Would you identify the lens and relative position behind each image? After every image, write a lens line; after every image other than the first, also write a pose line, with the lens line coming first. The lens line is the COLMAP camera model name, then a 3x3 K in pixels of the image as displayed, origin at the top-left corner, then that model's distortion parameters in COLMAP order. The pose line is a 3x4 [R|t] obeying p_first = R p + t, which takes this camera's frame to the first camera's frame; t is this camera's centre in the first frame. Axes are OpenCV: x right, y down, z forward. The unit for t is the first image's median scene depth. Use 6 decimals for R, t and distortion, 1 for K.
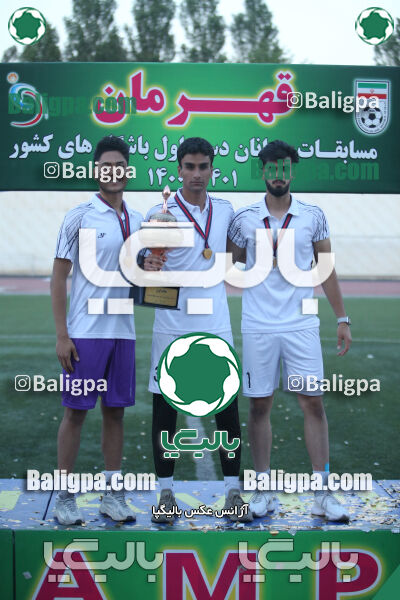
lens RADIAL K [[1204.6, 0, 199.6], [0, 1204.6, 299.9], [0, 0, 1]] dist [-0.020169, 0.000000]
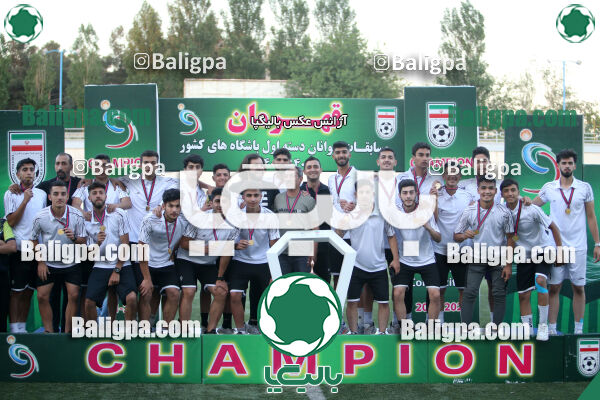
lens RADIAL K [[1204.6, 0, 299.9], [0, 1204.6, 200.1], [0, 0, 1]] dist [-0.020169, 0.000000]
pose [[0.999929, -0.006037, 0.010236, -0.000233], [0.006528, 0.998797, -0.048600, 0.006205], [-0.009930, 0.048663, 0.998766, -0.125242]]
